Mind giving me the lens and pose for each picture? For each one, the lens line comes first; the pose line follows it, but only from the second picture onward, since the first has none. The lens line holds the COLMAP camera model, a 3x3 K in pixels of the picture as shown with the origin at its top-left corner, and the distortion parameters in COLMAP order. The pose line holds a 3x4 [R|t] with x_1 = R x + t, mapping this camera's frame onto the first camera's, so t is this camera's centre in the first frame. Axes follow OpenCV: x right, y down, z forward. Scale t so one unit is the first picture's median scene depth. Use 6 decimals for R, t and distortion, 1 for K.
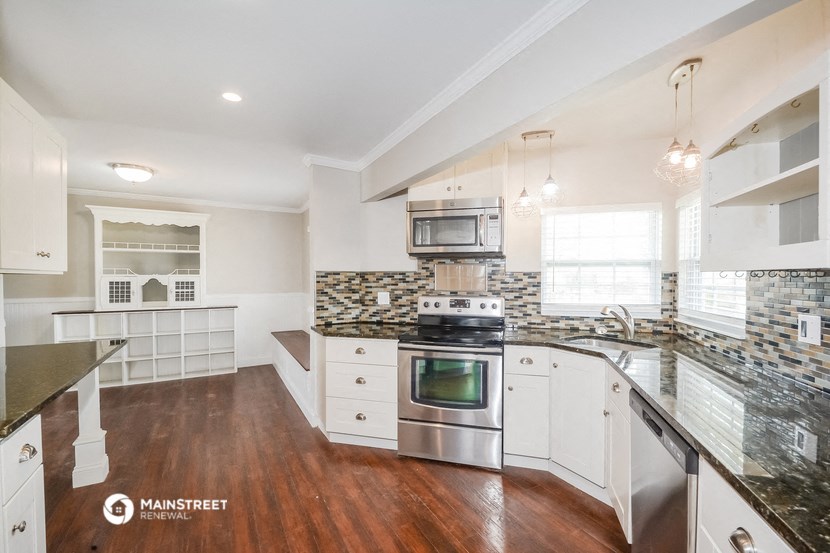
lens RADIAL K [[359.1, 0, 416.3], [0, 359.1, 278.8], [0, 0, 1]] dist [-0.000700, 0.000093]
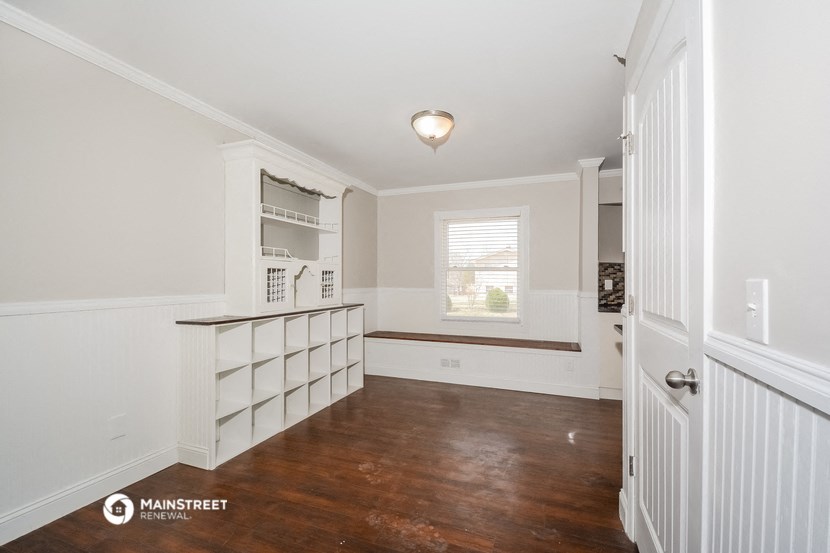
lens RADIAL K [[359.1, 0, 414.9], [0, 359.1, 278.7], [0, 0, 1]] dist [-0.000700, 0.000093]
pose [[0.780726, 0.000773, 0.624874, -1.072631], [0.001180, 0.999996, -0.002712, 0.028310], [-0.624873, 0.002855, 0.780721, 0.360780]]
